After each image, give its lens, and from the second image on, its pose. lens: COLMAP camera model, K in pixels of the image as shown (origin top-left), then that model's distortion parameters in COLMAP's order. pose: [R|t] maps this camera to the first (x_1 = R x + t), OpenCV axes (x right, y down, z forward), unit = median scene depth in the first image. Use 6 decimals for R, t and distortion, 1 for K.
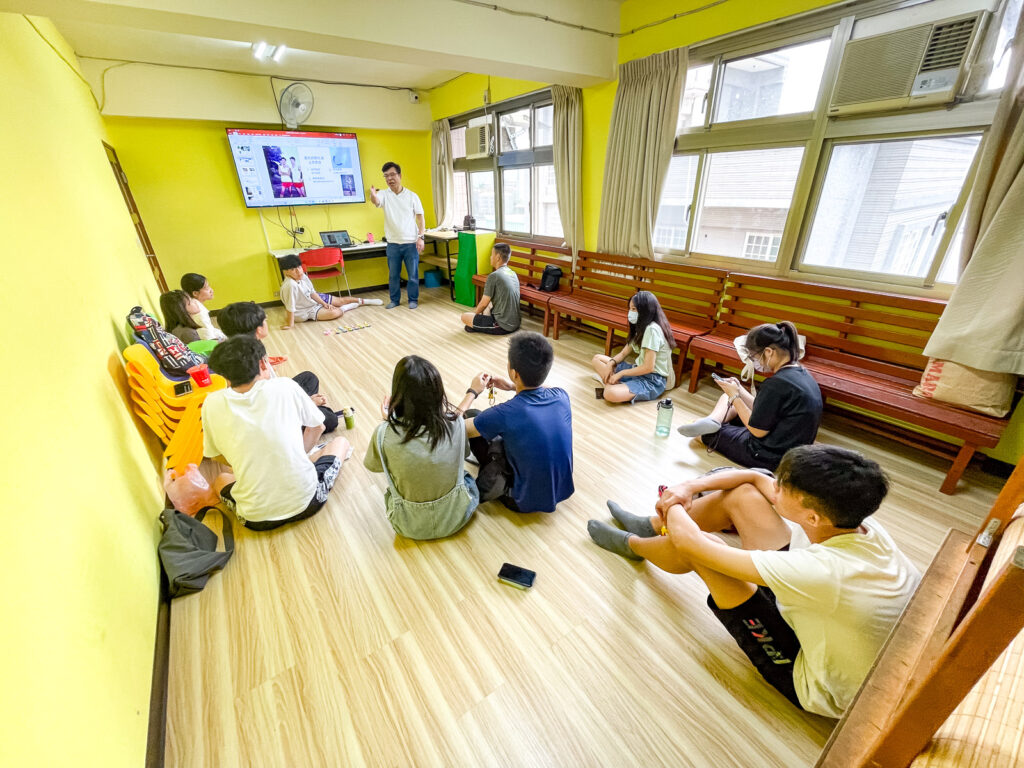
lens RADIAL K [[410.1, 0, 514.4], [0, 410.1, 384.8], [0, 0, 1]] dist [0.000532, -0.000505]
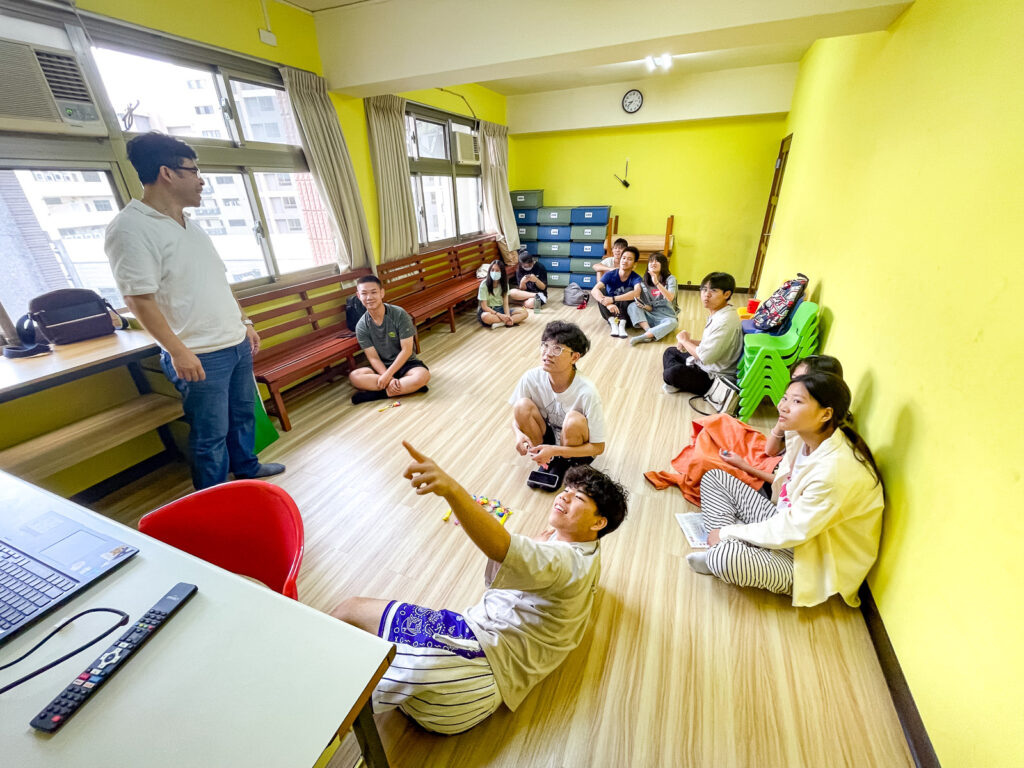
lens RADIAL K [[410.1, 0, 519.4], [0, 410.1, 386.5], [0, 0, 1]] dist [0.000532, -0.000505]
pose [[-0.535193, -0.336942, 0.774621, -1.139903], [0.397517, 0.708666, 0.582901, -0.742997], [-0.745351, 0.619890, -0.245333, 1.563041]]
